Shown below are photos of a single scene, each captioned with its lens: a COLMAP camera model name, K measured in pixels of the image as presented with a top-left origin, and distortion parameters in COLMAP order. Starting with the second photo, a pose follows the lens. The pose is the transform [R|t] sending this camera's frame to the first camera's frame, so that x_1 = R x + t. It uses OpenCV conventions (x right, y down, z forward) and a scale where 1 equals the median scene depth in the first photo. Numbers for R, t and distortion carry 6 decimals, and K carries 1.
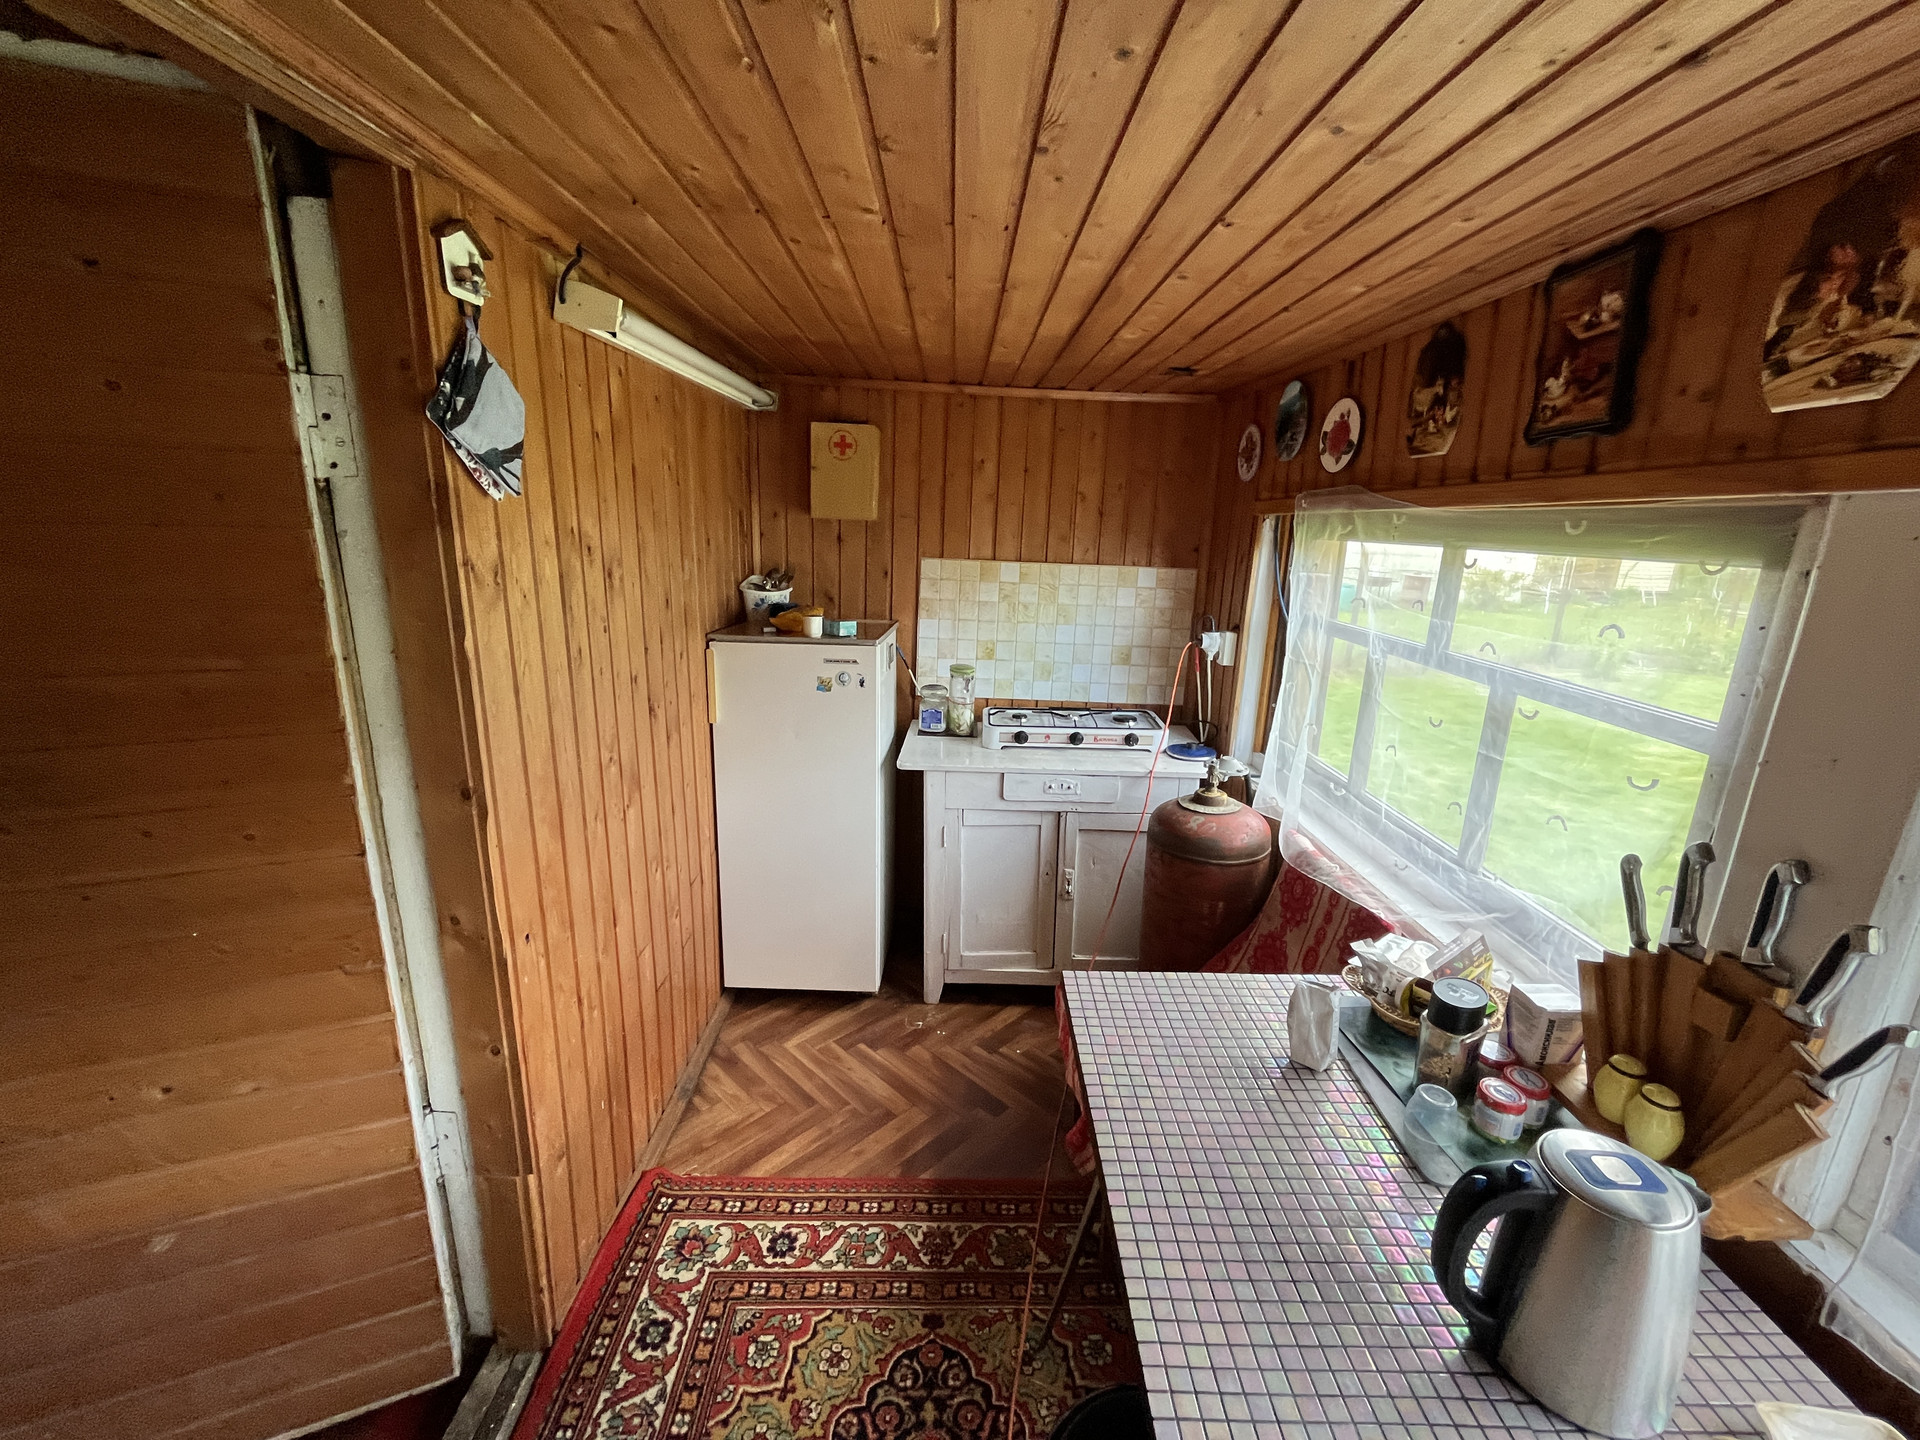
lens RADIAL K [[774.6, 0, 964.8], [0, 774.6, 724.8], [0, 0, 1]] dist [-0.003050, 0.000198]
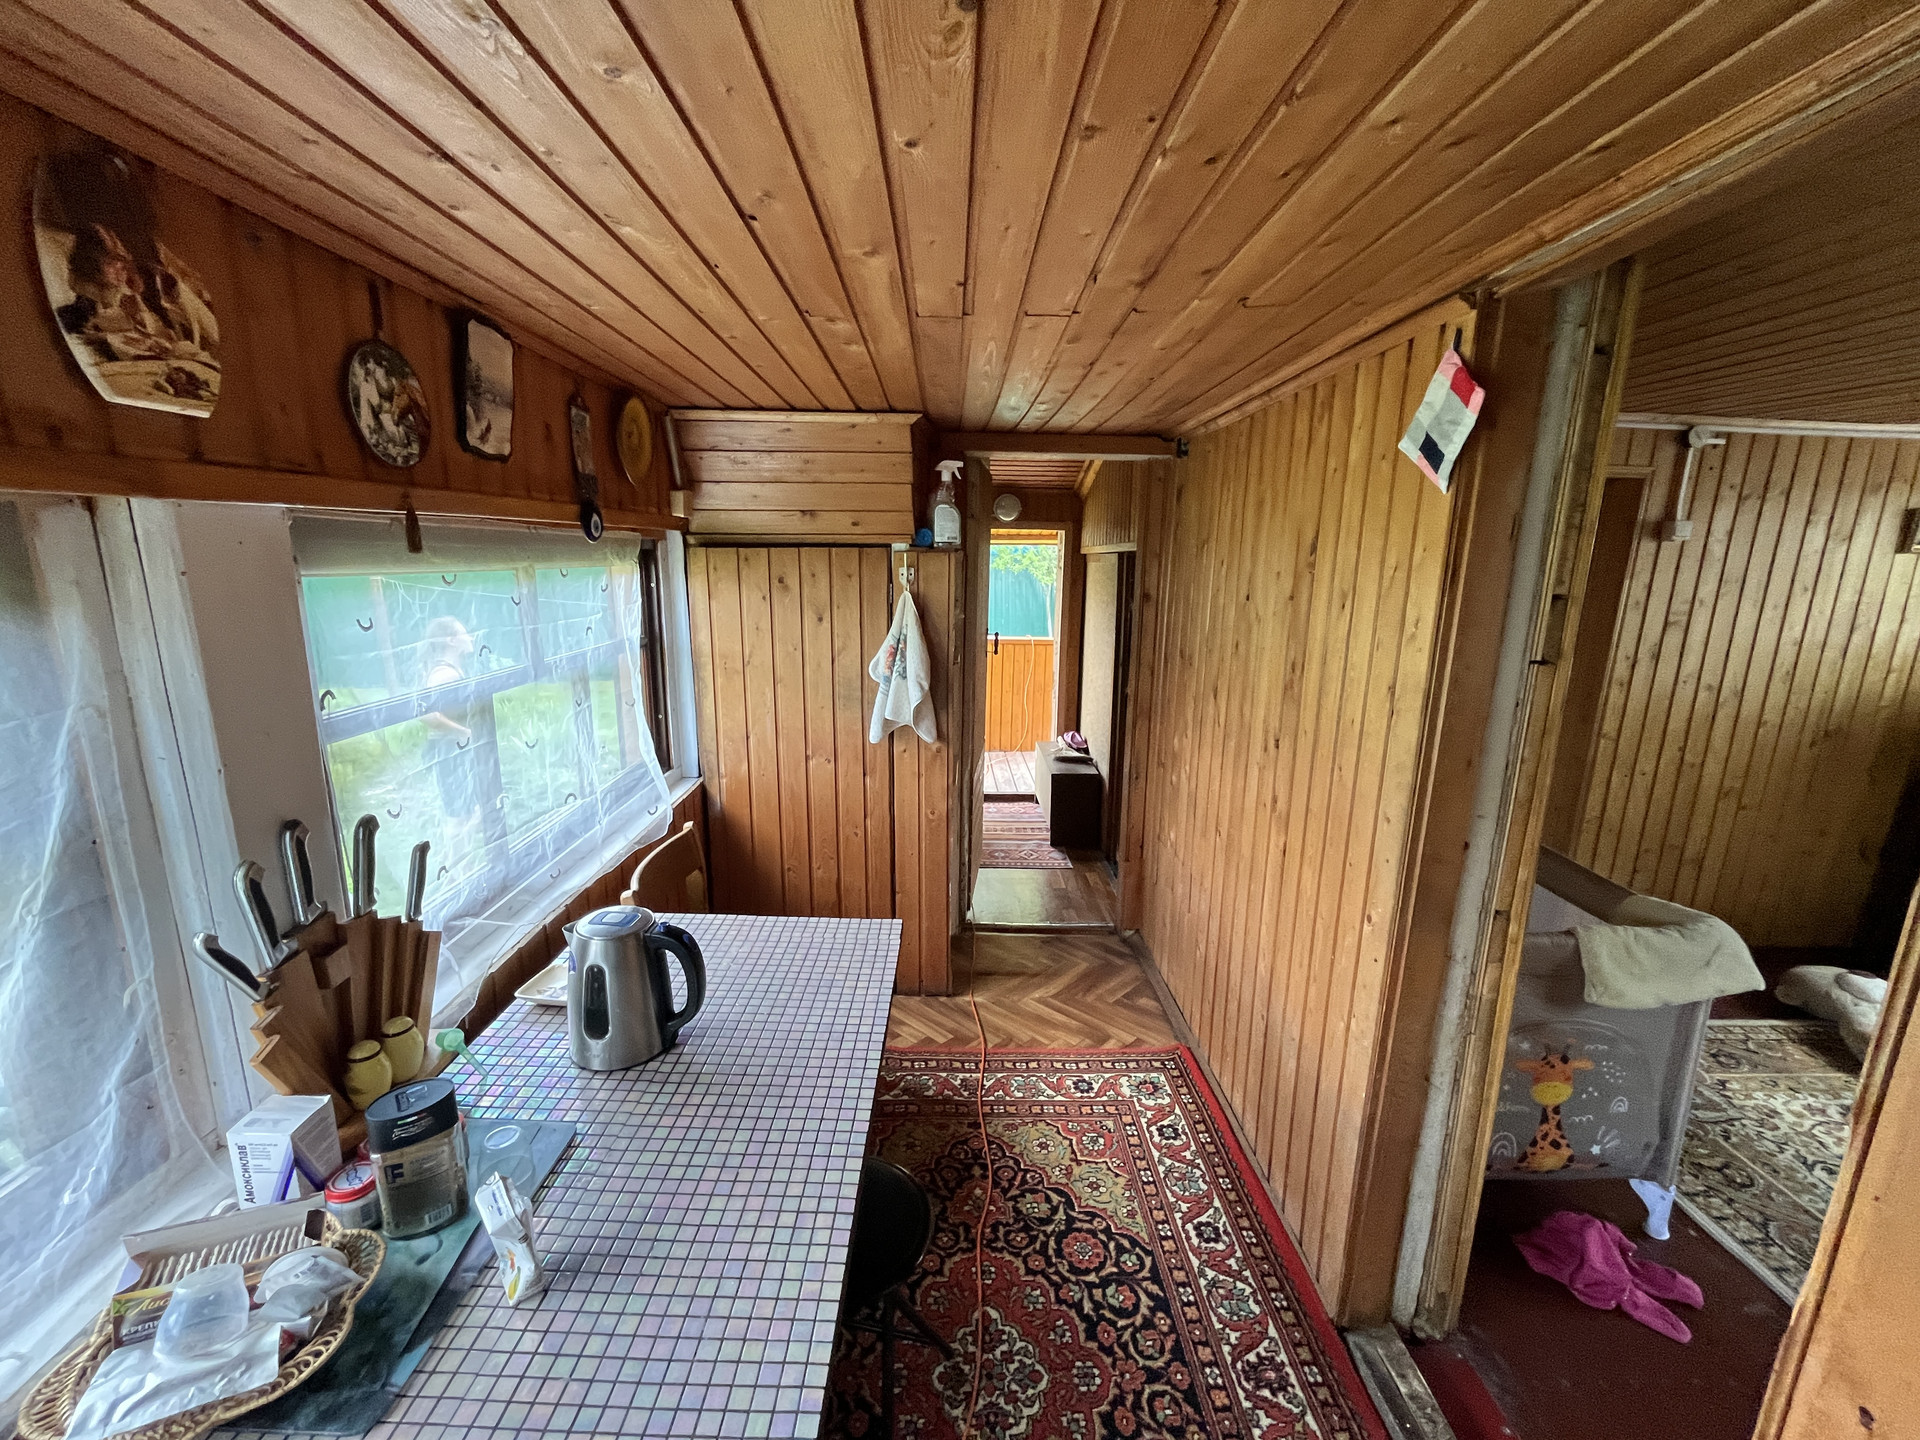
lens RADIAL K [[774.6, 0, 964.8], [0, 774.6, 724.8], [0, 0, 1]] dist [-0.003050, 0.000198]
pose [[-0.999026, -0.042615, -0.011472, 0.046965], [-0.043126, 0.887505, 0.458775, -0.282801], [-0.009369, 0.458823, -0.888478, 1.045860]]
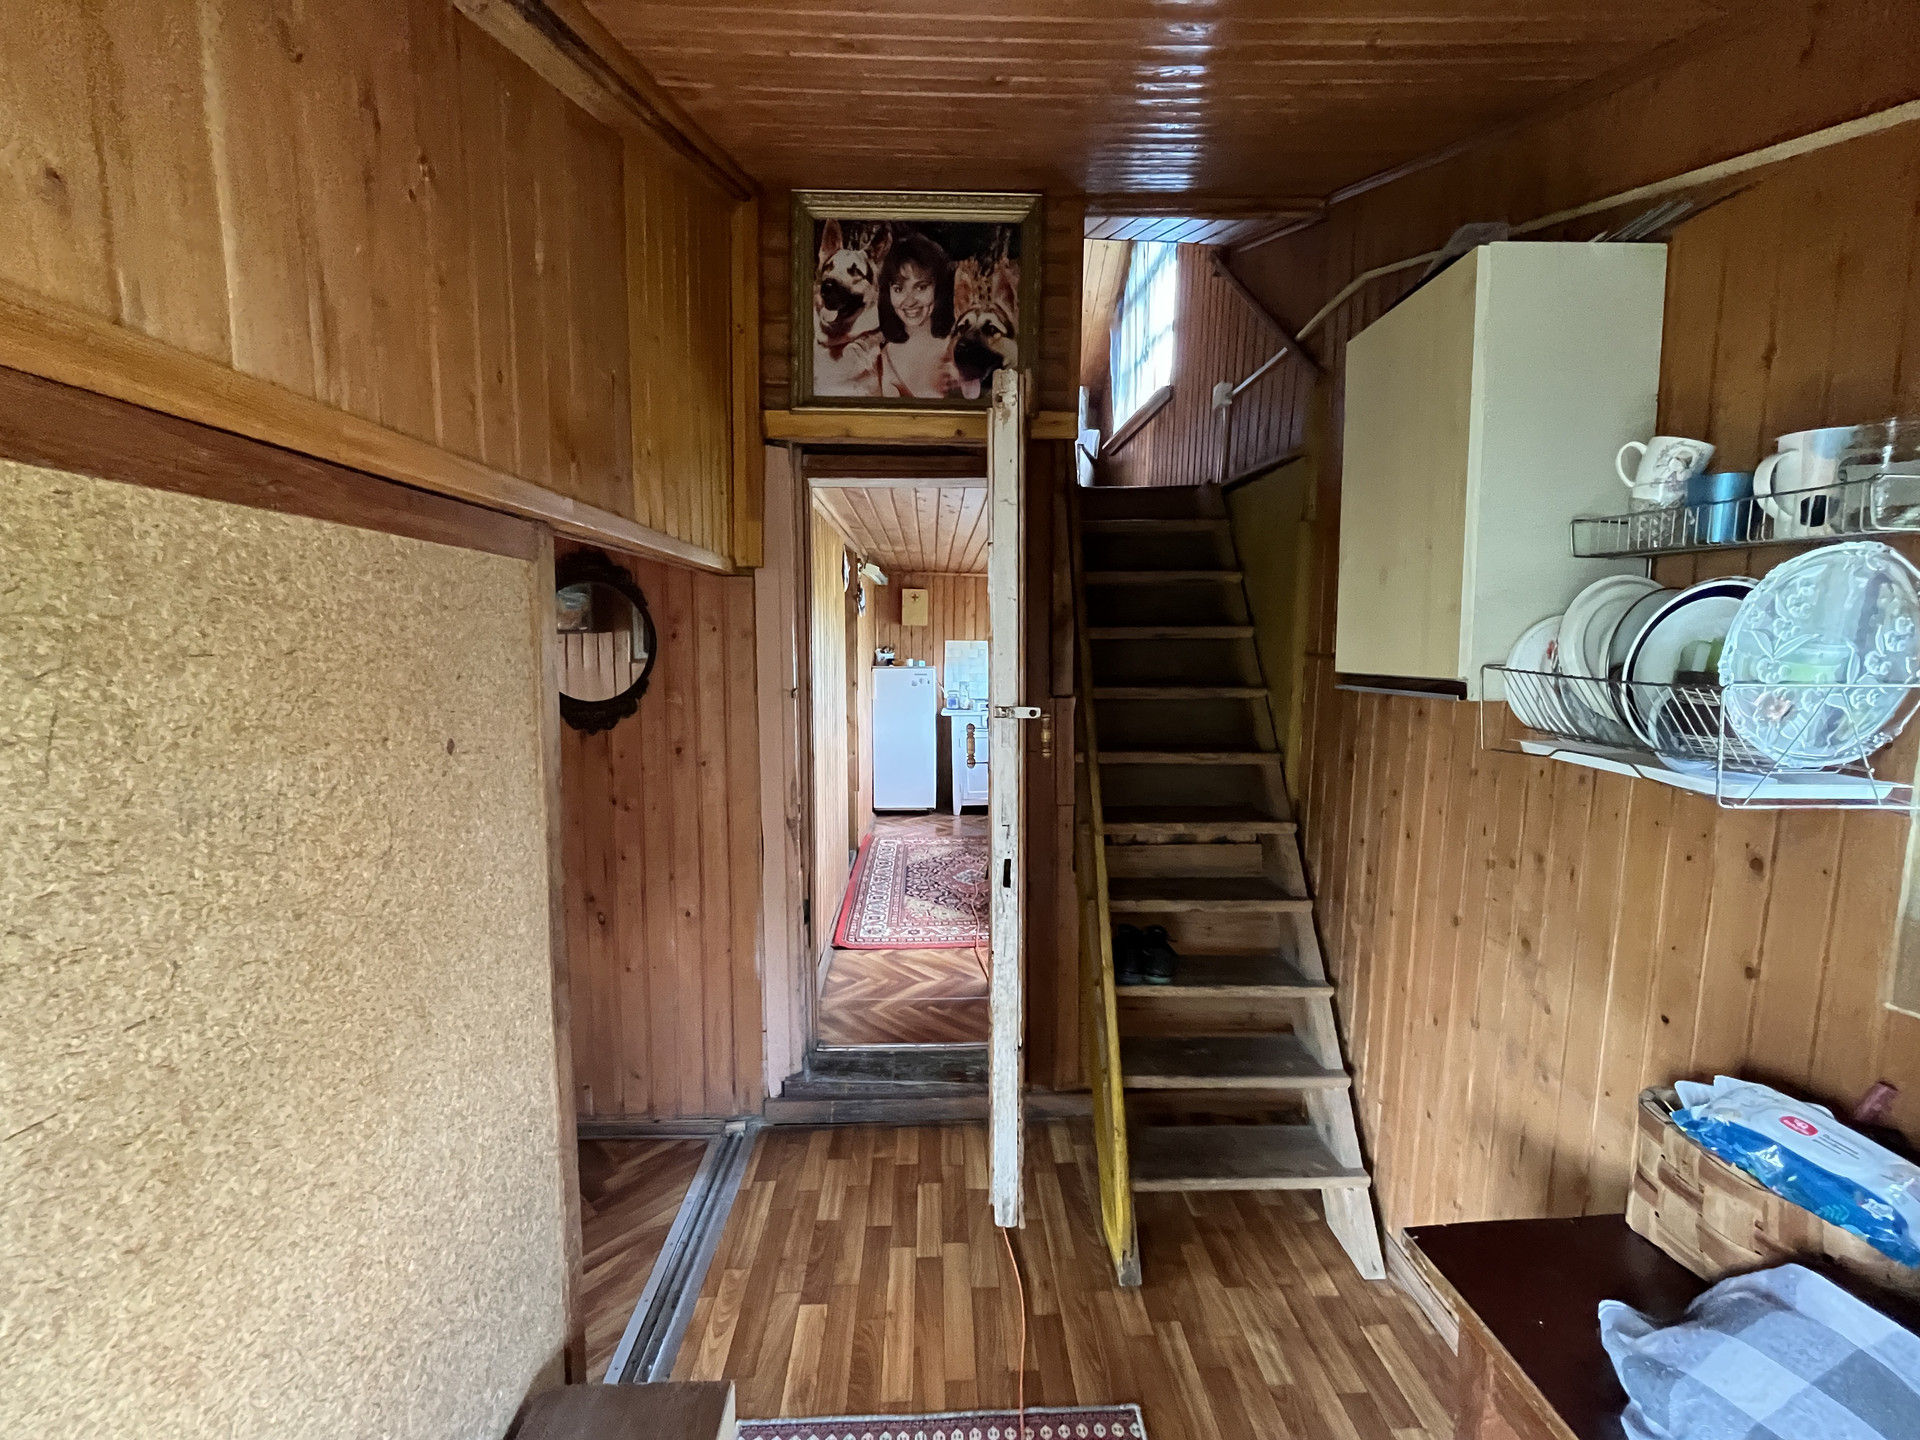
lens RADIAL K [[774.6, 0, 964.8], [0, 774.6, 724.8], [0, 0, 1]] dist [-0.003050, 0.000198]
pose [[0.999223, -0.033641, 0.020516, -0.073160], [0.036453, 0.986897, -0.157177, 0.577577], [-0.014959, 0.157803, 0.987357, -1.823963]]
